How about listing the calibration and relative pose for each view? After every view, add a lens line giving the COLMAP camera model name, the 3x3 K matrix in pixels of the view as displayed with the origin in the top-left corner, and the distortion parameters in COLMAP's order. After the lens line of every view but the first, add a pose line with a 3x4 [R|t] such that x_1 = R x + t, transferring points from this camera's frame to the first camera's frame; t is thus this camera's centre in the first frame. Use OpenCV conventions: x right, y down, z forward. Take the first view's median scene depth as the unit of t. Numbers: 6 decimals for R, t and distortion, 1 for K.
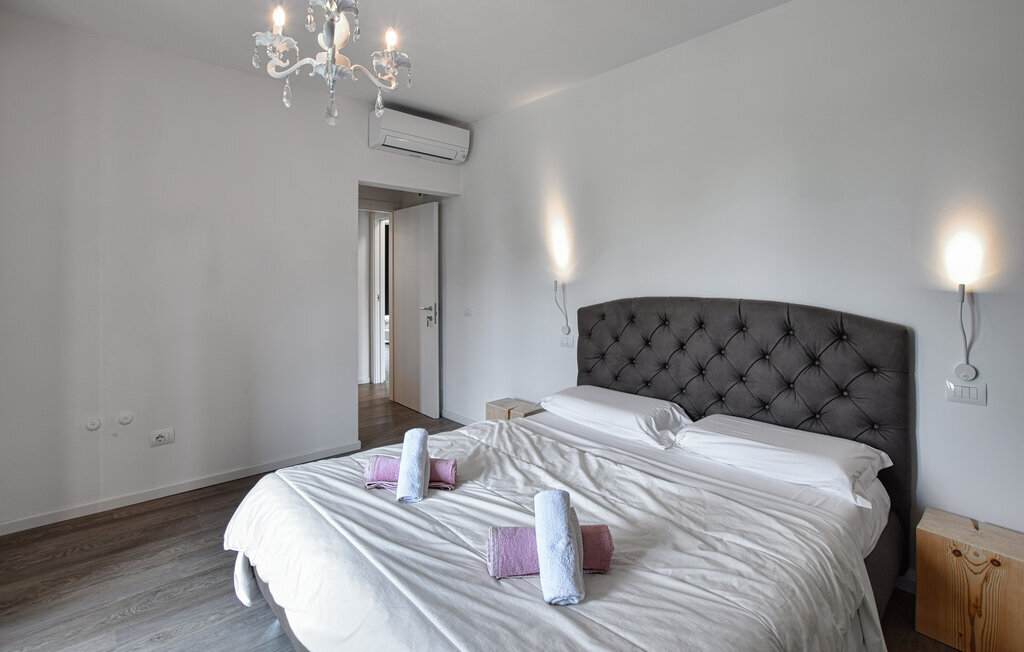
lens RADIAL K [[467.8, 0, 510.0], [0, 467.8, 264.4], [0, 0, 1]] dist [-0.041669, -0.000528]
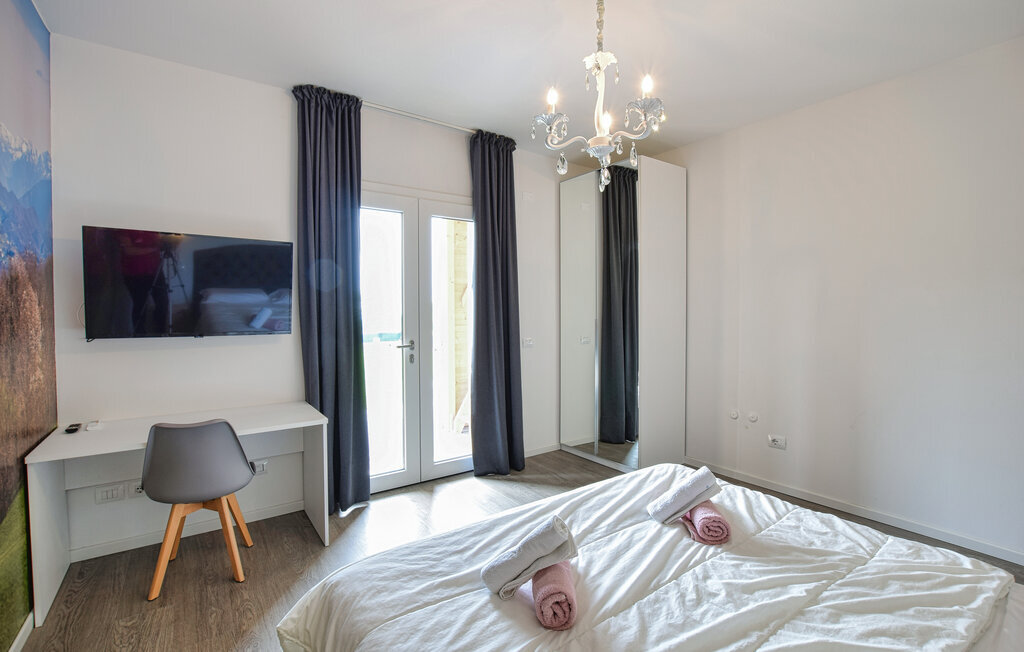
lens RADIAL K [[455.8, 0, 511.3], [0, 455.8, 321.4], [0, 0, 1]] dist [-0.037662, 0.007137]
pose [[-0.113418, 0.027508, -0.993166, 0.737791], [0.036432, 0.999060, 0.023510, 0.020456], [0.992879, -0.033517, -0.114314, 0.708342]]
